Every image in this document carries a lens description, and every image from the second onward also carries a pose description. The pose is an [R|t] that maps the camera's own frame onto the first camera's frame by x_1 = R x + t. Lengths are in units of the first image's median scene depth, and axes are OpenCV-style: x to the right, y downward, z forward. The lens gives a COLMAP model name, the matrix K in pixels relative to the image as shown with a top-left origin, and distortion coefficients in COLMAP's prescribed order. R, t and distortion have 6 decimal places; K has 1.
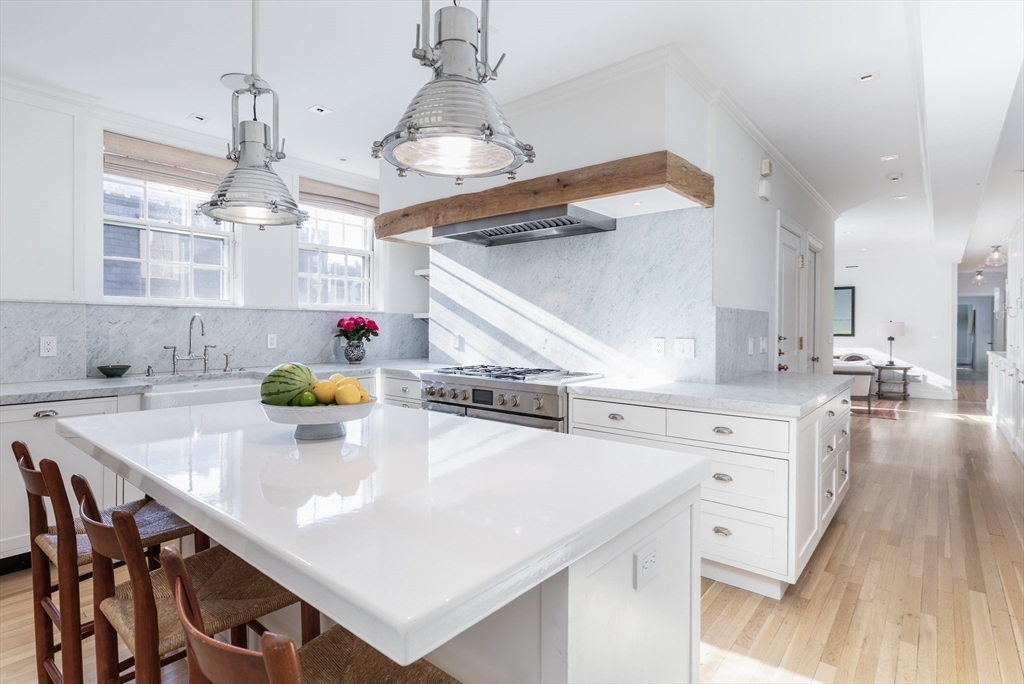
lens RADIAL K [[505.4, 0, 505.0], [0, 505.4, 340.8], [0, 0, 1]] dist [0.007125, 0.000570]
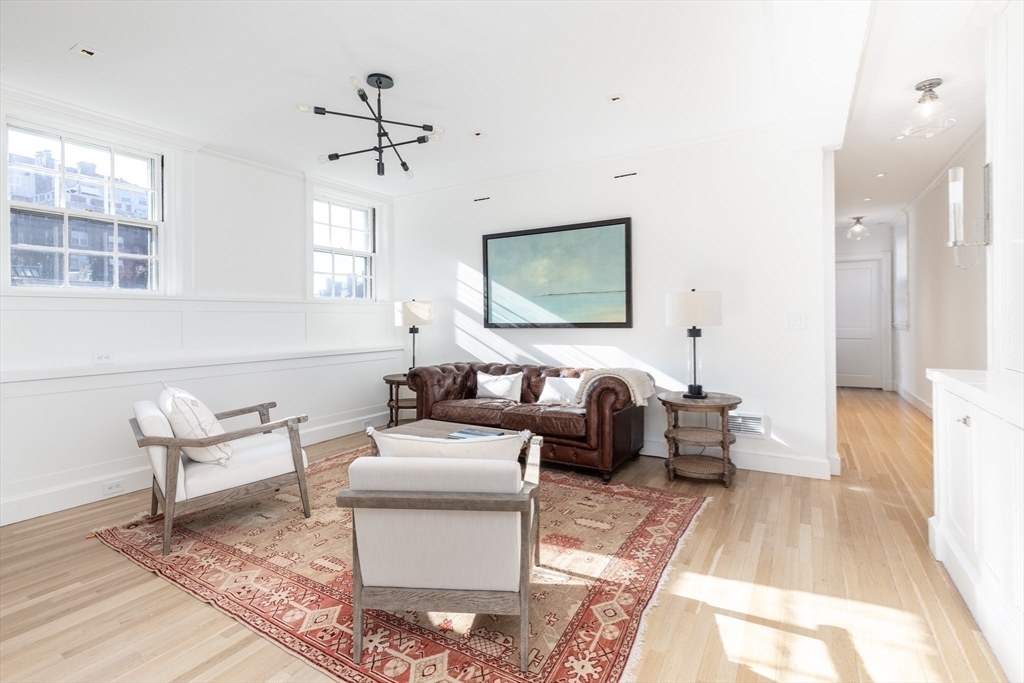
lens RADIAL K [[472.1, 0, 502.5], [0, 472.1, 325.7], [0, 0, 1]] dist [0.008395, 0.000336]
pose [[0.990000, -0.006461, 0.140920, 0.548162], [0.009405, 0.999751, -0.020232, -0.003003], [-0.140754, 0.021355, 0.989814, 0.636051]]
